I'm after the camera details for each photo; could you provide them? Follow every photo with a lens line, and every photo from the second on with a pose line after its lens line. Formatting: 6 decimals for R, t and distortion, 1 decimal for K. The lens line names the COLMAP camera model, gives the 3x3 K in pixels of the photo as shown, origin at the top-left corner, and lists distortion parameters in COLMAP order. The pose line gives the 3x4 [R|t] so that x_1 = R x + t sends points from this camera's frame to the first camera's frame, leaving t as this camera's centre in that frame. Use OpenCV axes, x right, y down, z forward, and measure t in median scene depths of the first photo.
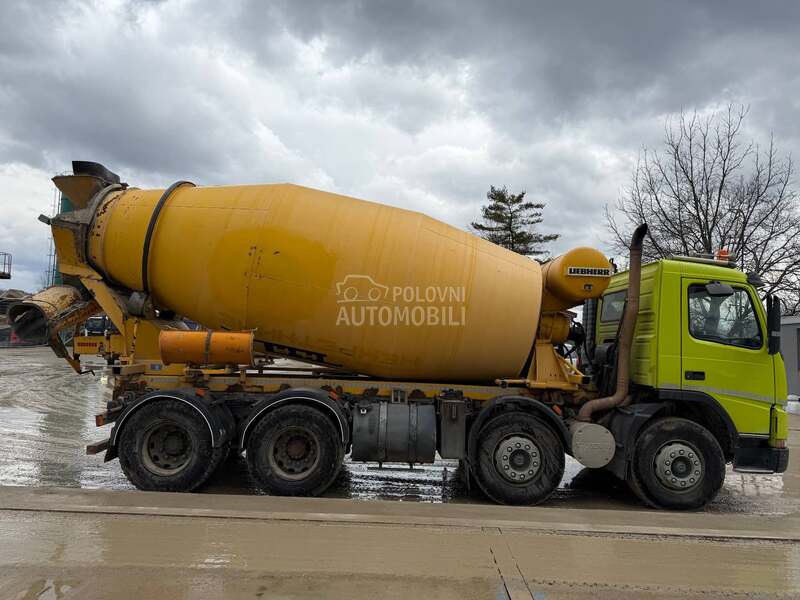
lens RADIAL K [[575.4, 0, 382.3], [0, 575.4, 298.1], [0, 0, 1]] dist [0.078778, -0.130451]
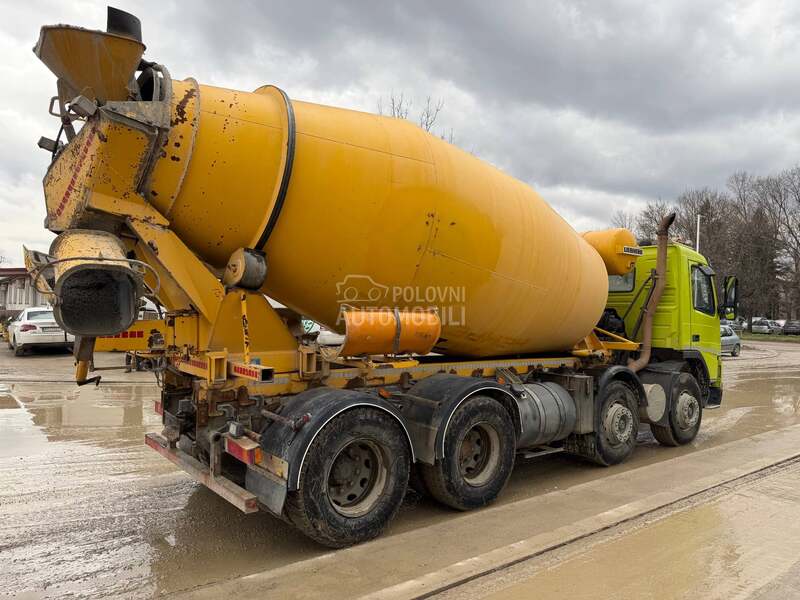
lens RADIAL K [[568.4, 0, 400.0], [0, 568.4, 300.0], [0, 0, 1]] dist [0.040801, -0.001891]
pose [[0.788311, -0.007696, 0.615229, -0.727343], [-0.035738, 0.997661, 0.058272, 0.001582], [-0.614238, -0.067923, 0.786192, 0.420115]]
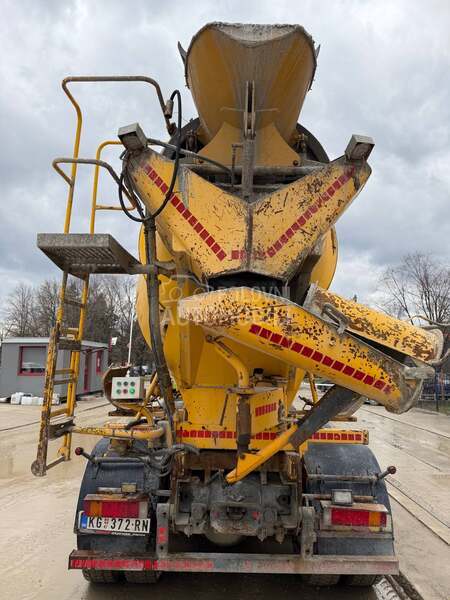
lens RADIAL K [[424.5, 0, 225.0], [0, 424.5, 300.0], [0, 0, 1]] dist [0.010581, 0.000523]
pose [[0.036866, 0.121786, 0.991871, -0.987039], [-0.086806, 0.989185, -0.118230, 0.041943], [-0.995543, -0.081742, 0.047039, 1.188336]]
